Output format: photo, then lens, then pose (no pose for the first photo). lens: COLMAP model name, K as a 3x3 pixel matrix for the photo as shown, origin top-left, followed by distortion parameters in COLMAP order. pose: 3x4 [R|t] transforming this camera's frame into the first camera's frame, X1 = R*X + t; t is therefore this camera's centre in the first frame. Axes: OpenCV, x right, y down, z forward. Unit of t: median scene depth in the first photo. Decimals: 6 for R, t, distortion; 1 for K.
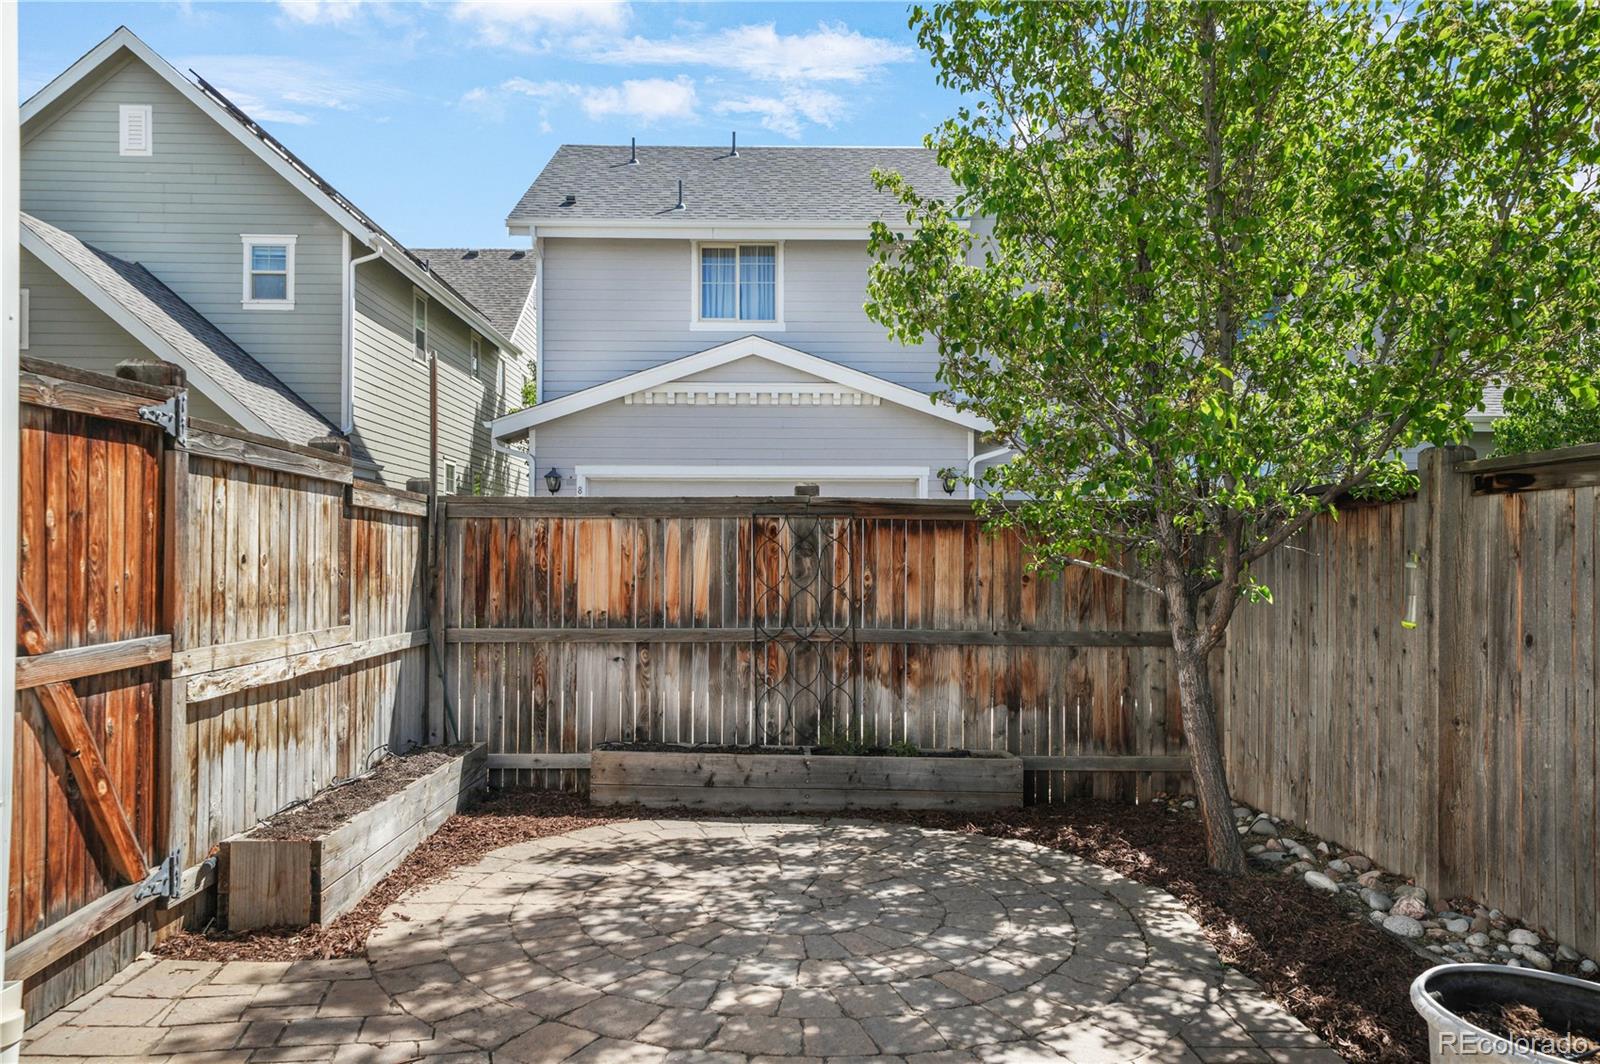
lens RADIAL K [[1055.9, 0, 796.4], [0, 1055.9, 537.0], [0, 0, 1]] dist [0.027478, 0.001512]
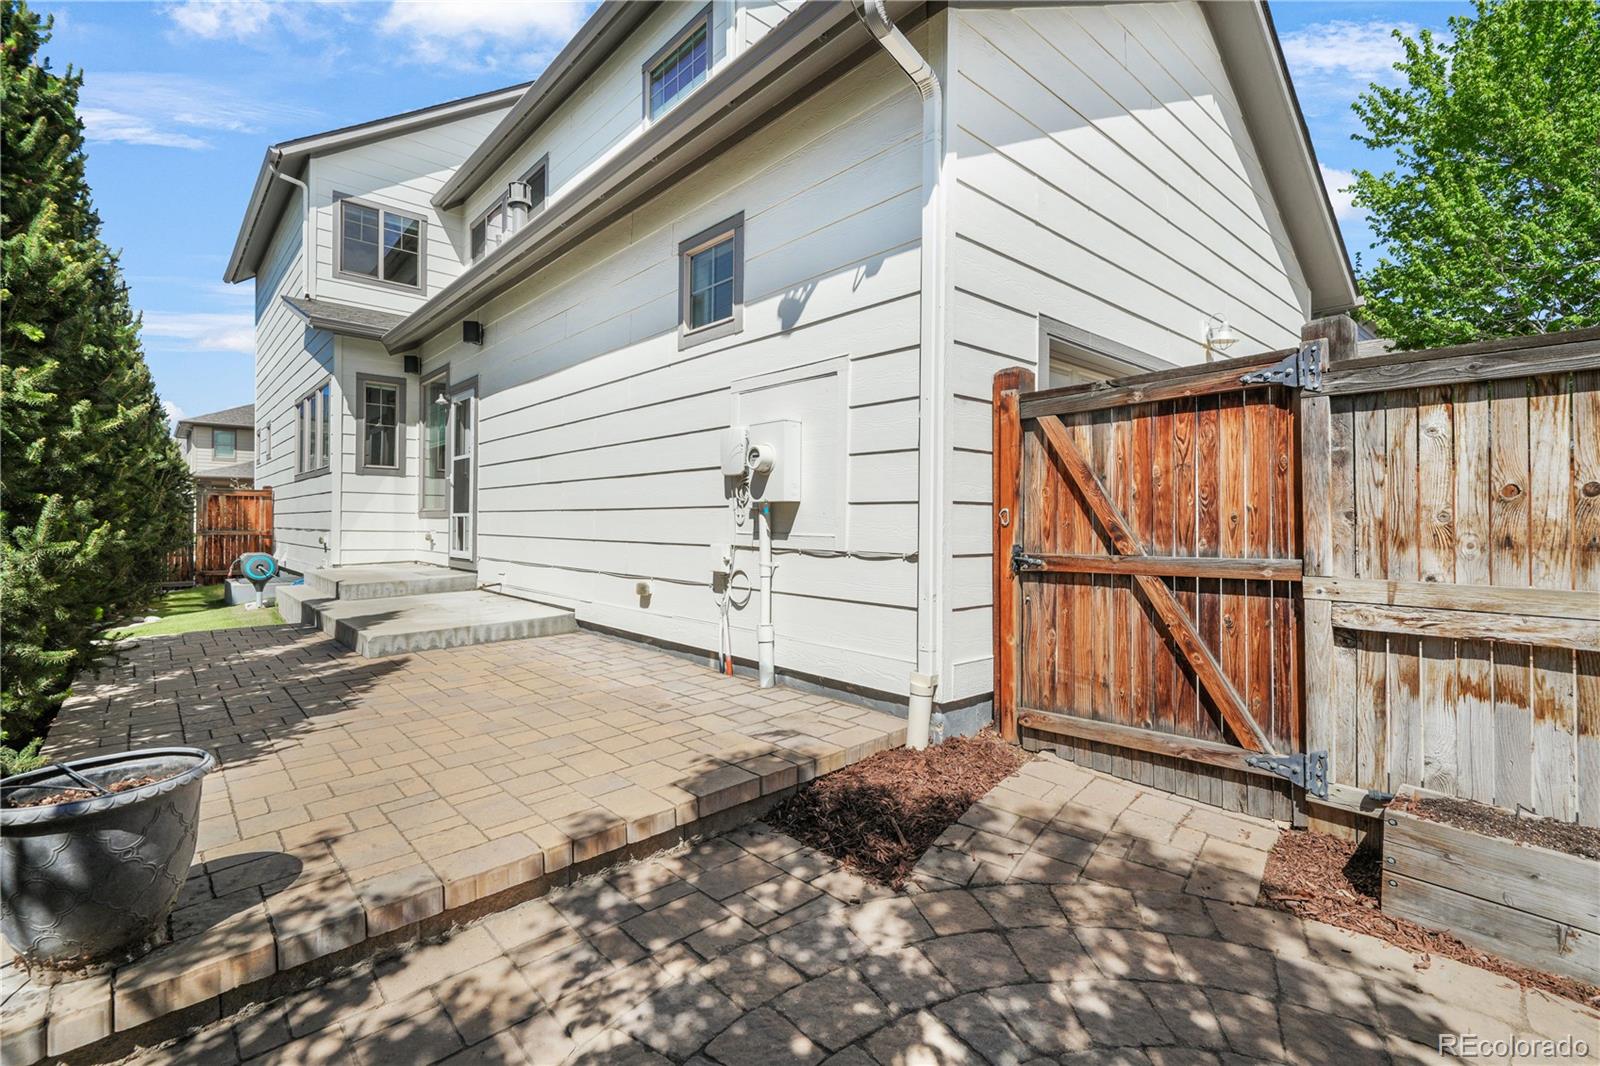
lens RADIAL K [[724.2, 0, 792.8], [0, 724.2, 521.5], [0, 0, 1]] dist [-0.000048, 0.000208]
pose [[-0.761017, -0.011746, -0.648625, 0.183254], [0.004273, 0.999724, -0.023117, 0.036581], [0.648718, -0.020364, -0.760757, 0.681508]]
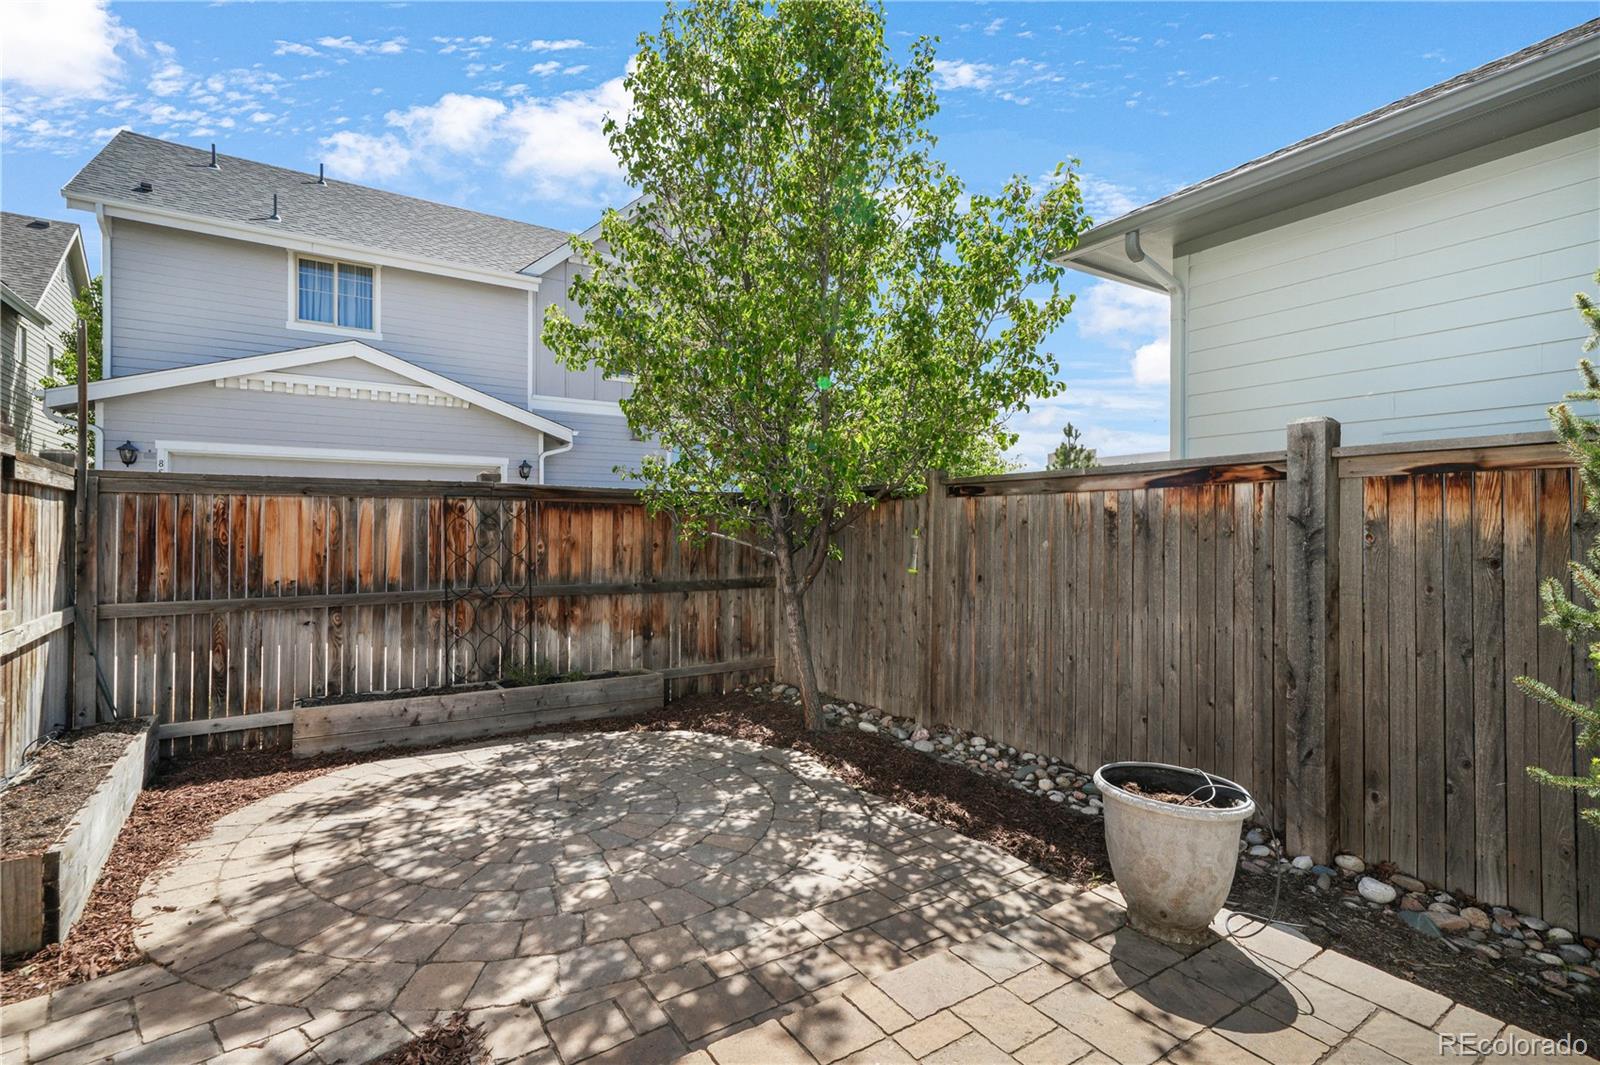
lens RADIAL K [[728.7, 0, 799.1], [0, 728.7, 519.4], [0, 0, 1]] dist [0.002396, 0.004642]
pose [[0.841019, 0.004750, 0.540985, -0.153796], [-0.012076, 0.999877, 0.009995, -0.007594], [-0.540871, -0.014939, 0.840973, 0.079417]]
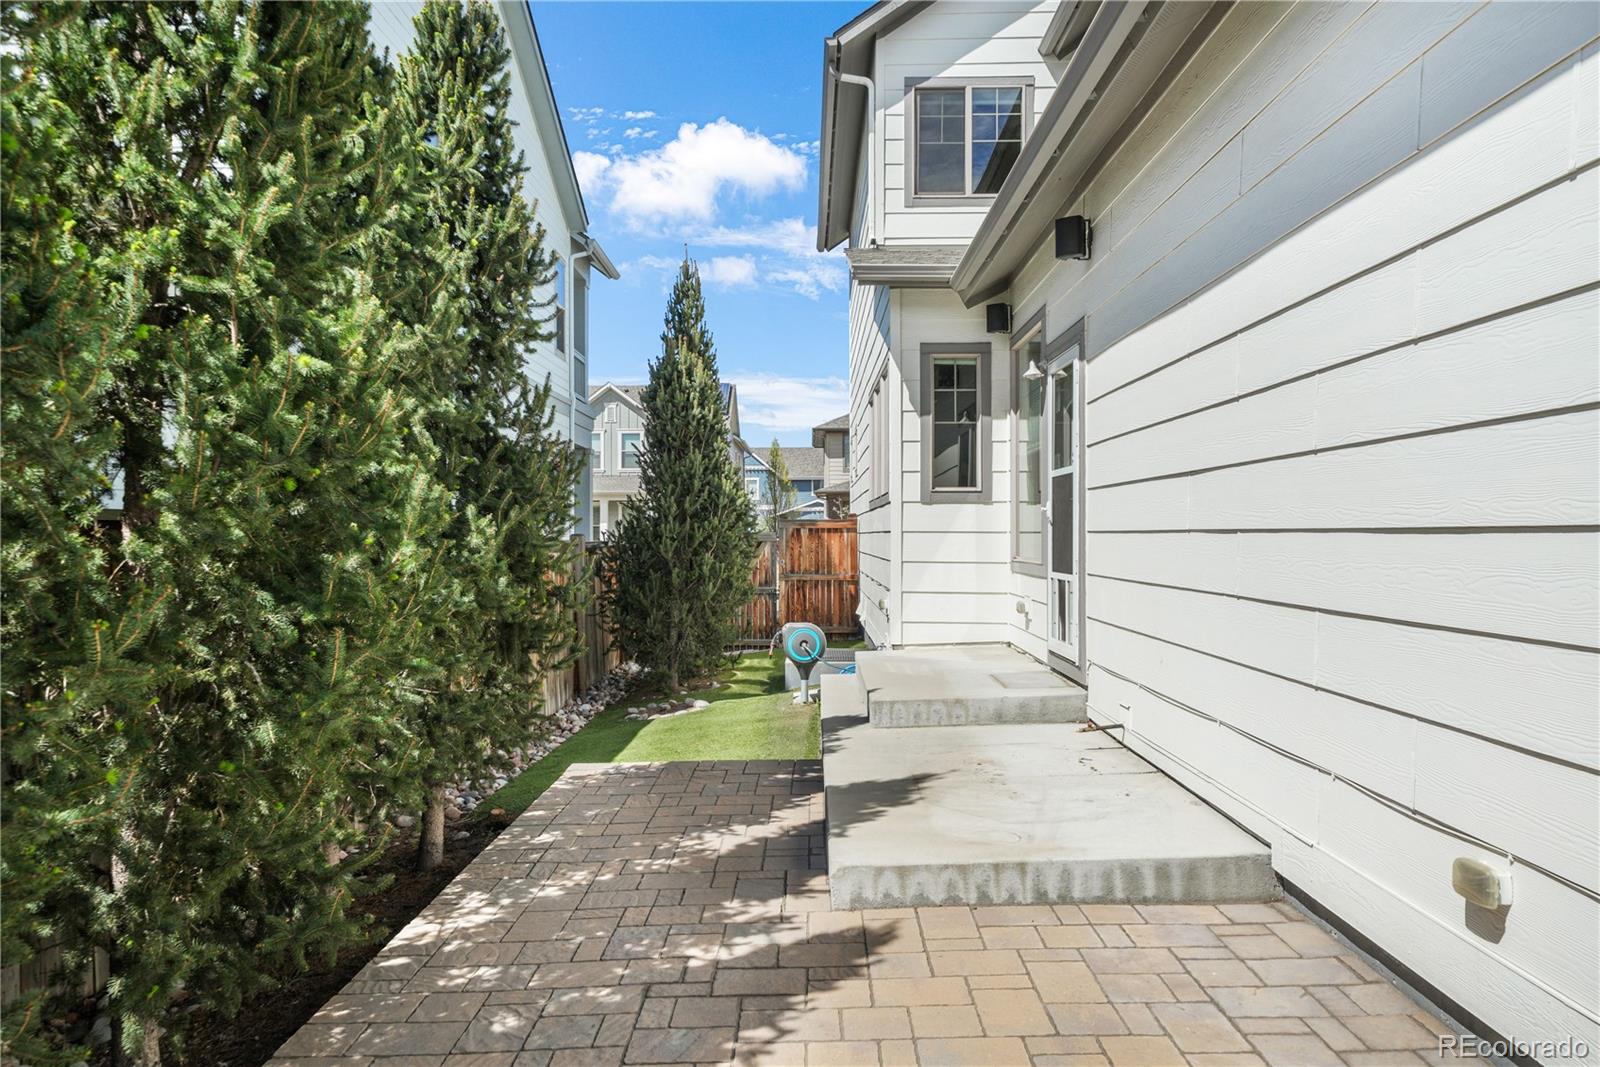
lens RADIAL K [[1055.9, 0, 796.4], [0, 1055.9, 538.5], [0, 0, 1]] dist [0.027478, 0.001512]
pose [[-0.999414, 0.003356, 0.034066, 0.009888], [0.002689, 0.999804, -0.019599, -0.029552], [-0.034125, -0.019496, -0.999227, 0.338645]]
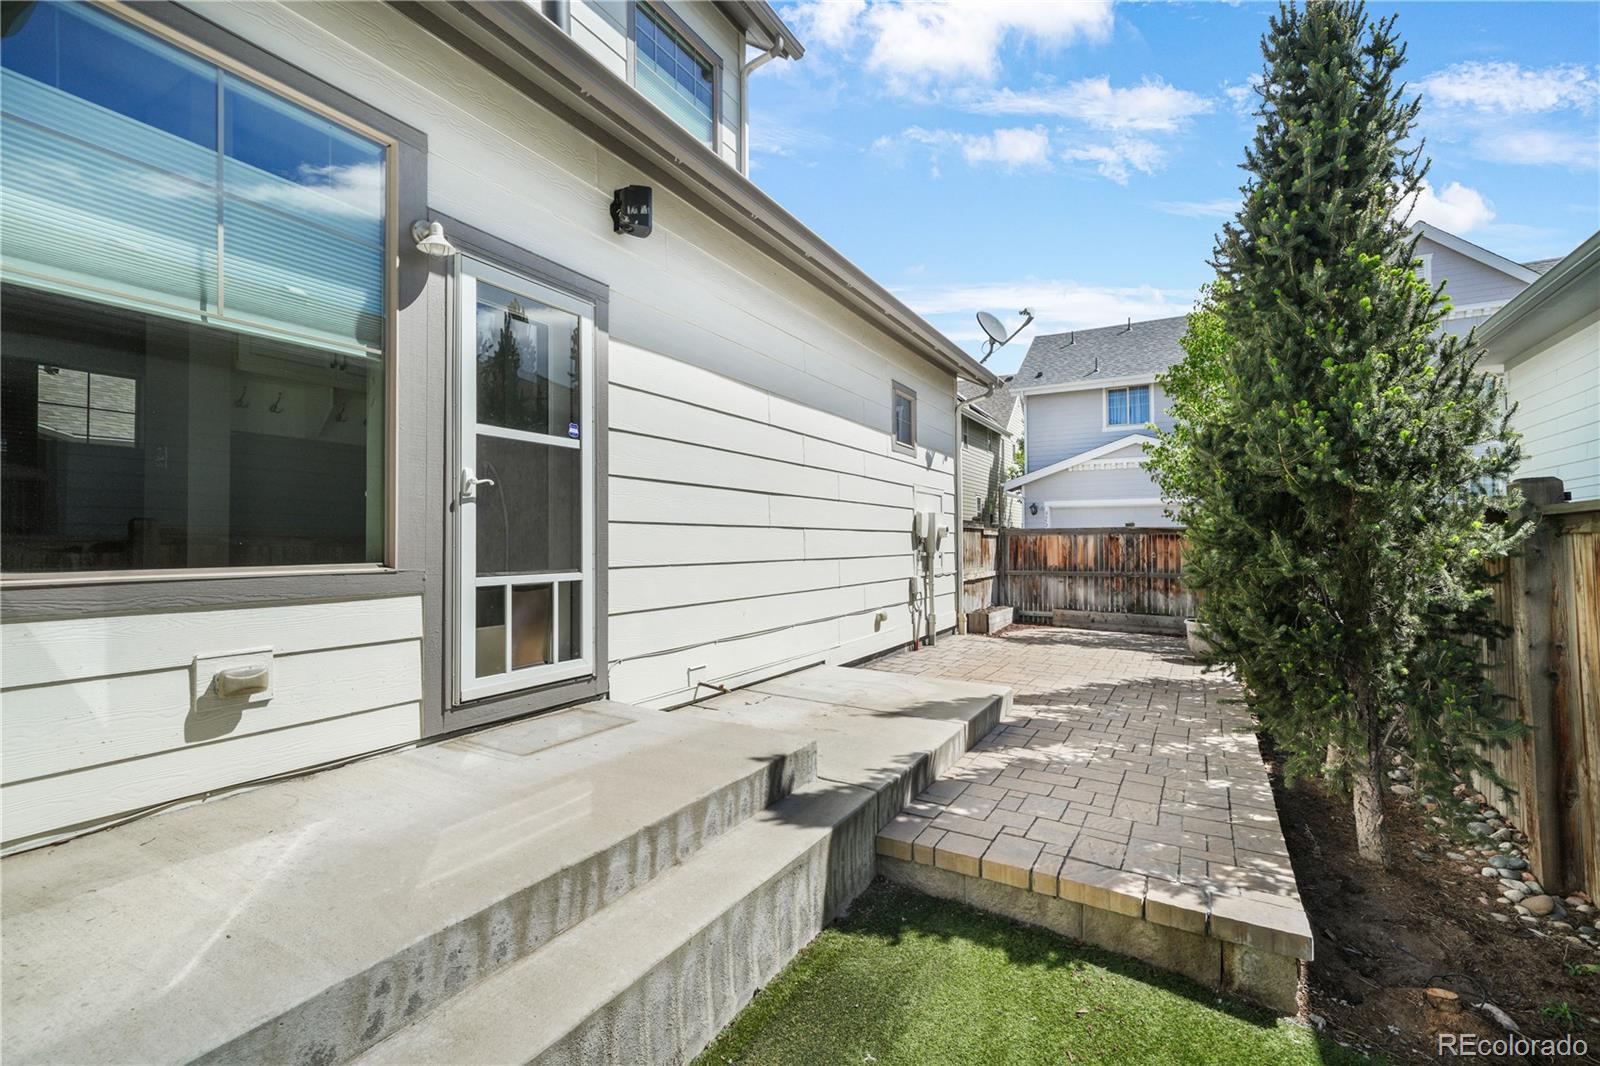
lens RADIAL K [[706.5, 0, 800.0], [0, 706.5, 533.0], [0, 0, 1]] dist [0.003417, 0.000234]
pose [[0.859484, -0.012221, -0.511016, 0.227263], [0.016353, 0.999860, 0.003592, -0.043815], [0.510901, -0.011444, 0.859564, -1.140285]]
